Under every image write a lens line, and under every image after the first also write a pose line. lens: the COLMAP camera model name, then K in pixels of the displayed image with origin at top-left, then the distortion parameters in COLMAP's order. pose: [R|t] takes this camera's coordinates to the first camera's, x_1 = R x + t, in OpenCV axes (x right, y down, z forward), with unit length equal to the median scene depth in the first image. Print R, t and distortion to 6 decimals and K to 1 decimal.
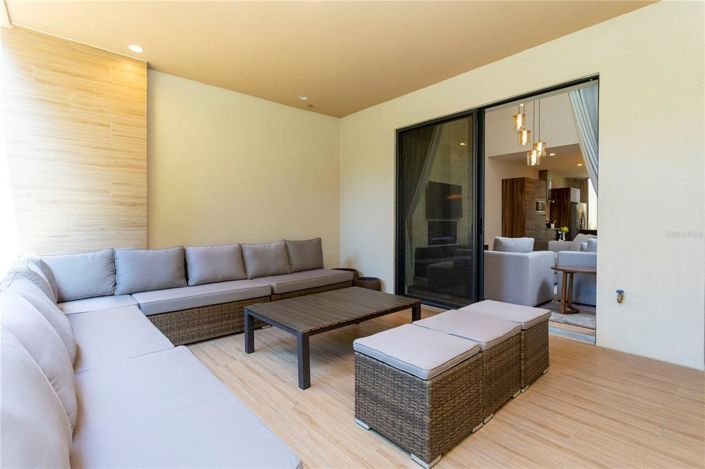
lens RADIAL K [[338.3, 0, 354.1], [0, 338.3, 224.4], [0, 0, 1]] dist [0.000200, 0.000055]
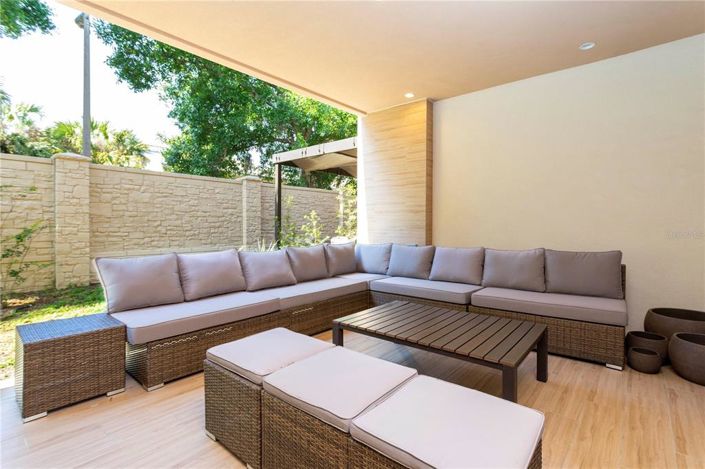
lens RADIAL K [[338.3, 0, 354.1], [0, 338.3, 224.4], [0, 0, 1]] dist [0.000200, 0.000055]
pose [[0.145802, 0.004265, -0.989305, 0.602859], [-0.008957, 0.999955, 0.002991, -0.009734], [0.989273, 0.008425, 0.145833, 0.546018]]
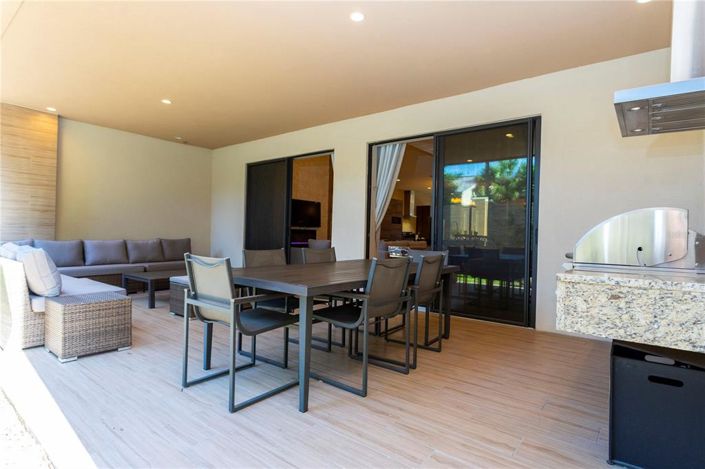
lens RADIAL K [[376.1, 0, 352.5], [0, 376.1, 234.5], [0, 0, 1]] dist [-0.001571, 0.001058]
pose [[0.984549, 0.021960, 0.173725, 0.380799], [-0.021392, 0.999758, -0.005141, 0.024476], [-0.173796, 0.001345, 0.984781, -0.839150]]
